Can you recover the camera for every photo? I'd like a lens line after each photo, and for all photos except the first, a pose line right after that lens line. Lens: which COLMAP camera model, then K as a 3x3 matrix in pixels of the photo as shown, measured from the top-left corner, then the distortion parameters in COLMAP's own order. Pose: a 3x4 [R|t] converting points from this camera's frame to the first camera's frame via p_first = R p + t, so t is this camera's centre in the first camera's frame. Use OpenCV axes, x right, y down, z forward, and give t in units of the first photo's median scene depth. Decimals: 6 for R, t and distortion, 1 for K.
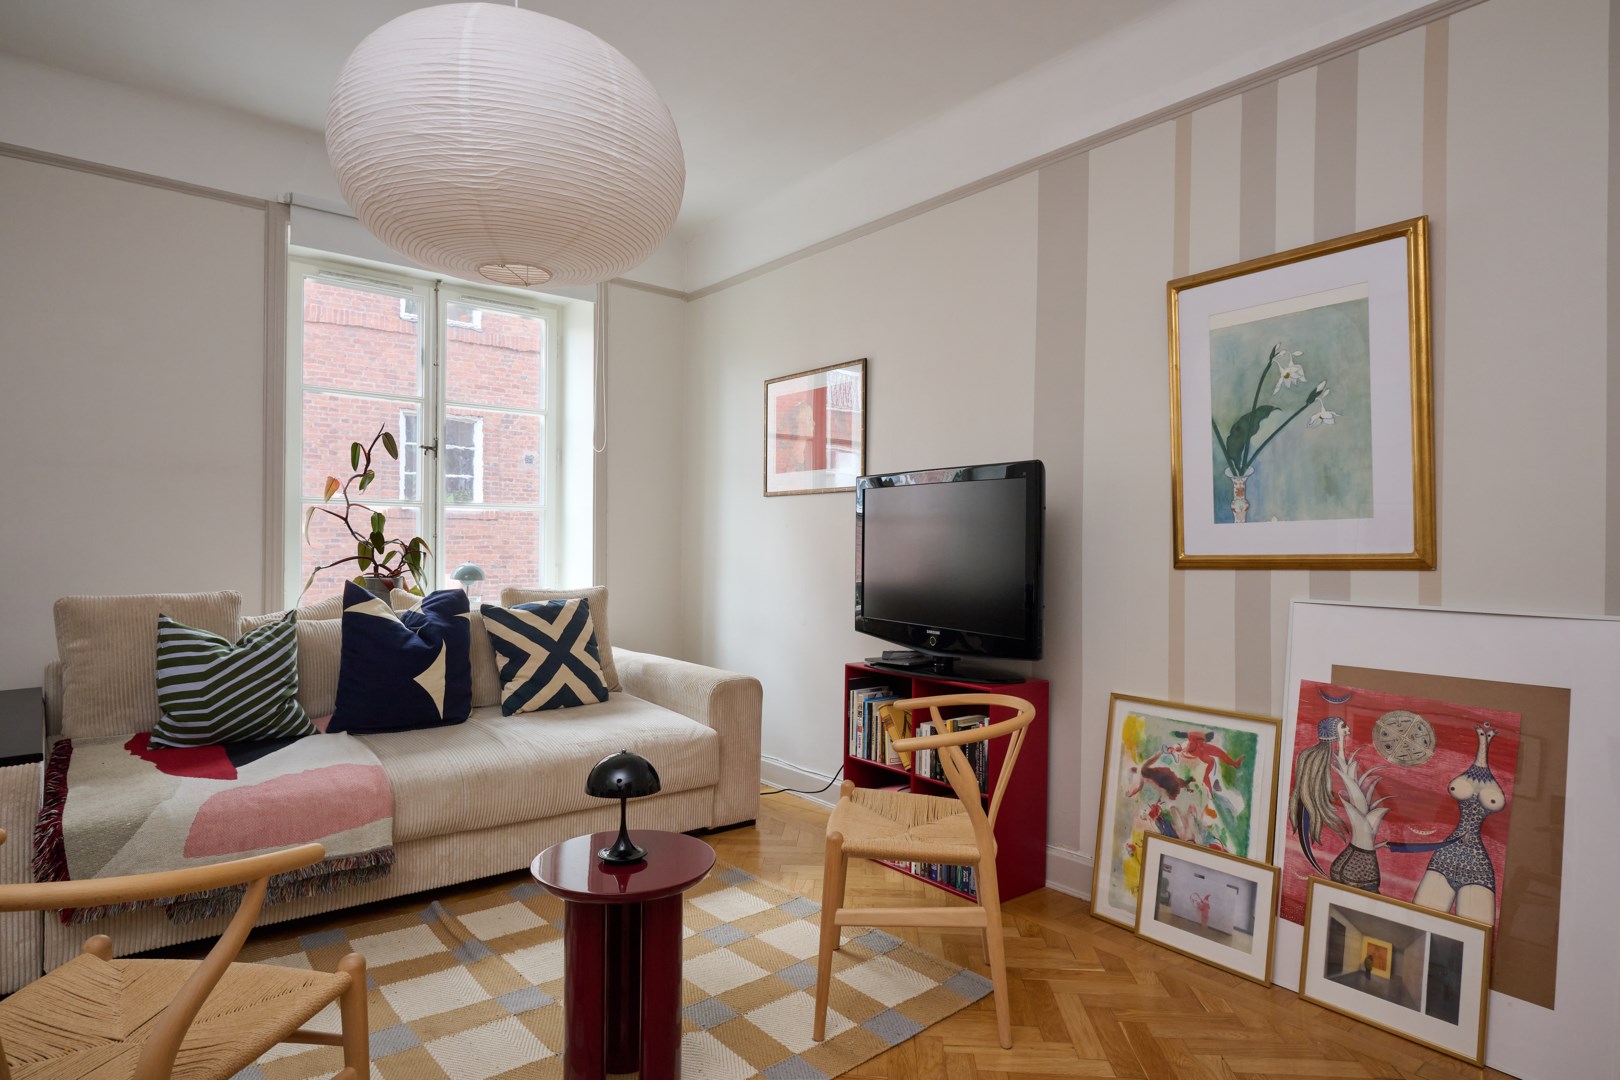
lens RADIAL K [[915.2, 0, 815.7], [0, 915.2, 544.4], [0, 0, 1]] dist [-0.001005, 0.000692]
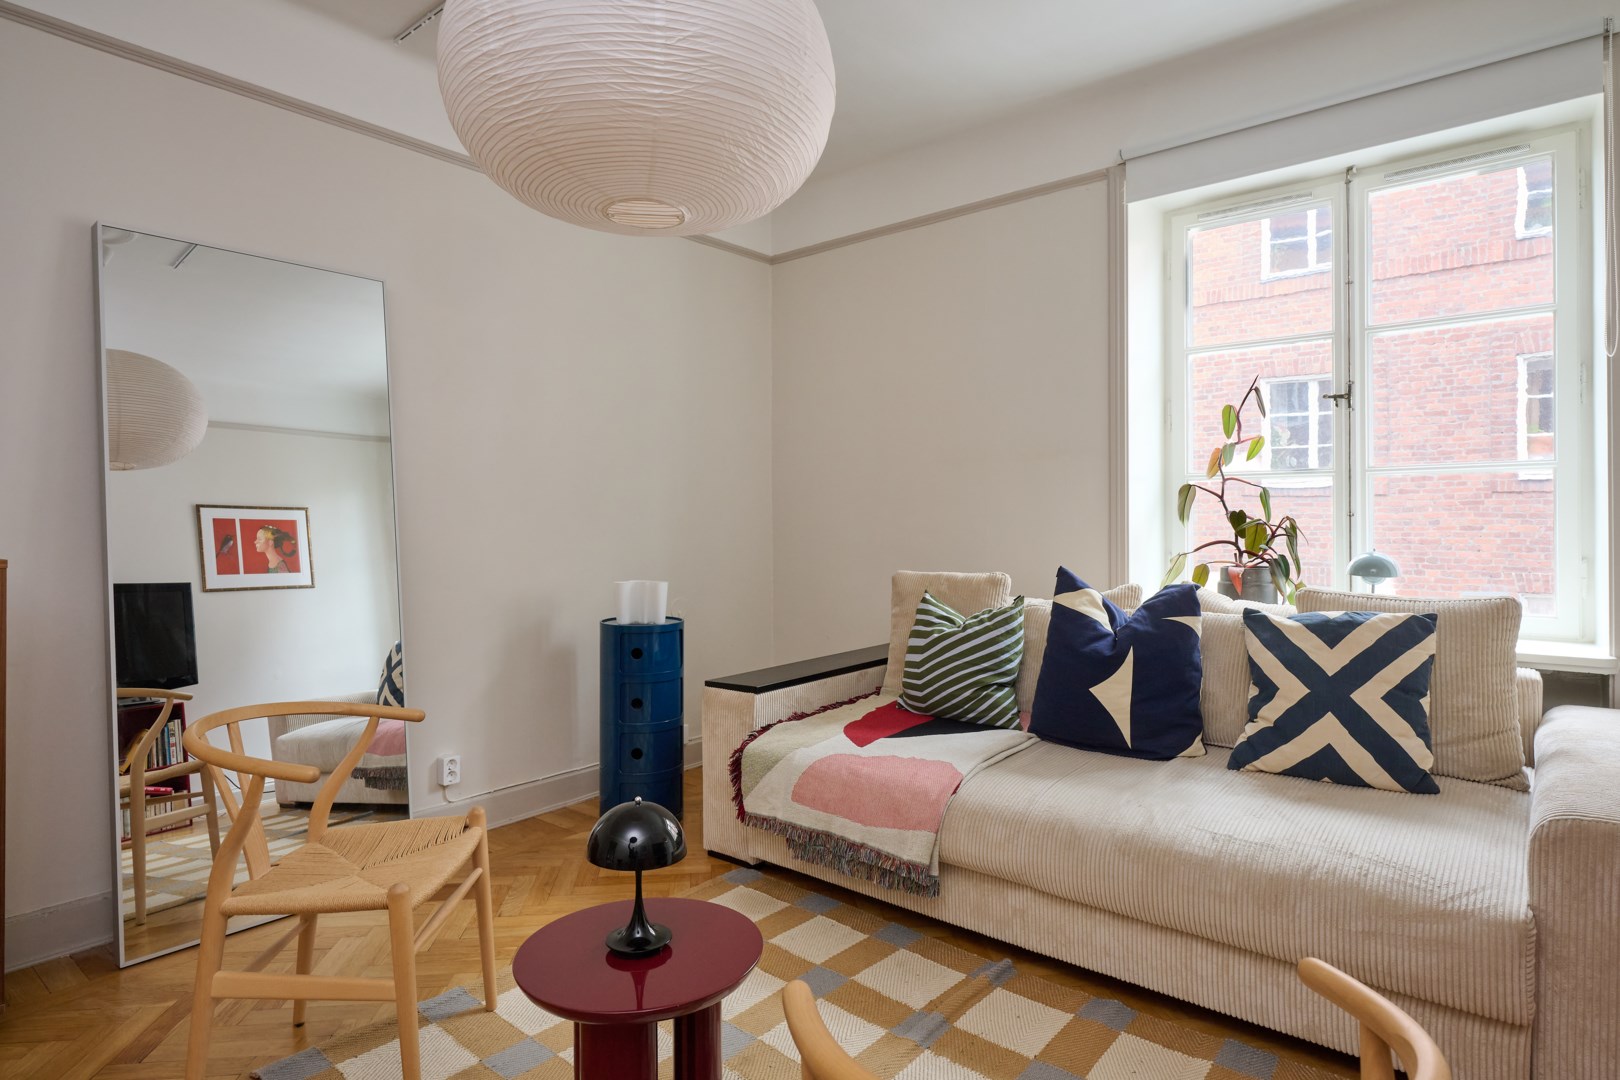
lens RADIAL K [[912.8, 0, 809.2], [0, 912.8, 519.3], [0, 0, 1]] dist [-0.001391, -0.001235]
pose [[0.159854, -0.013516, -0.987048, 0.345357], [0.006120, 0.999901, -0.012701, 0.002618], [0.987122, -0.004011, 0.159921, 0.640949]]
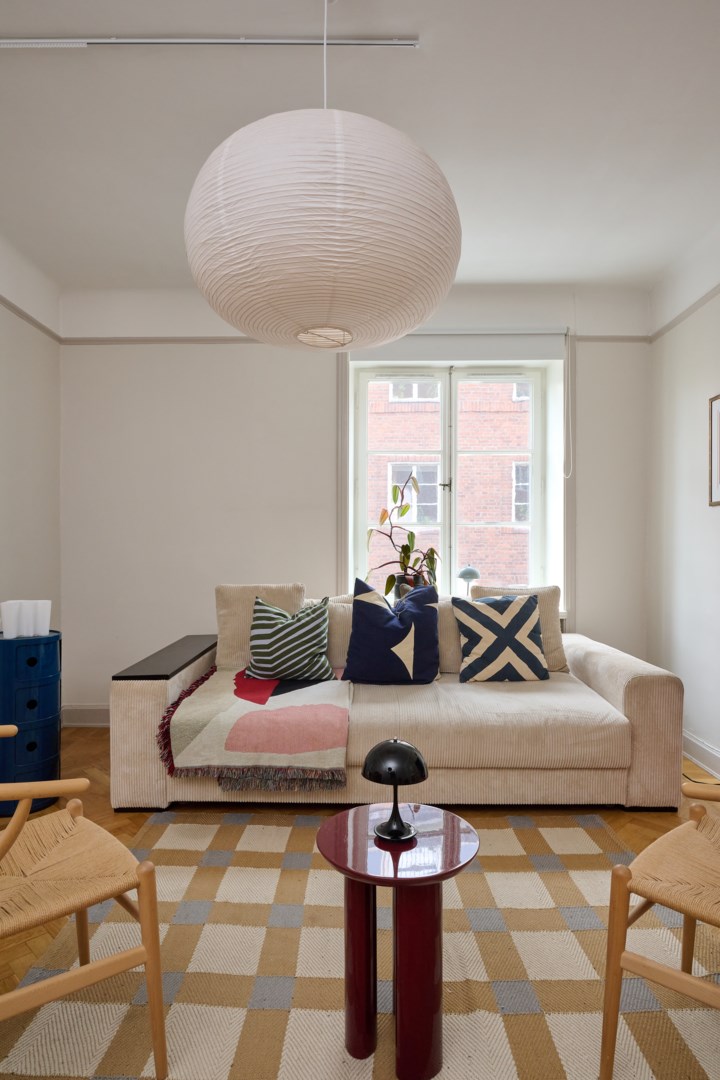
lens RADIAL K [[626.6, 0, 363.5], [0, 626.6, 551.4], [0, 0, 1]] dist [-0.000051, -0.000271]
pose [[0.758345, -0.007115, -0.651814, 0.165978], [0.008836, 0.999961, -0.000635, -0.003461], [0.651793, -0.005278, 0.758378, 0.247106]]
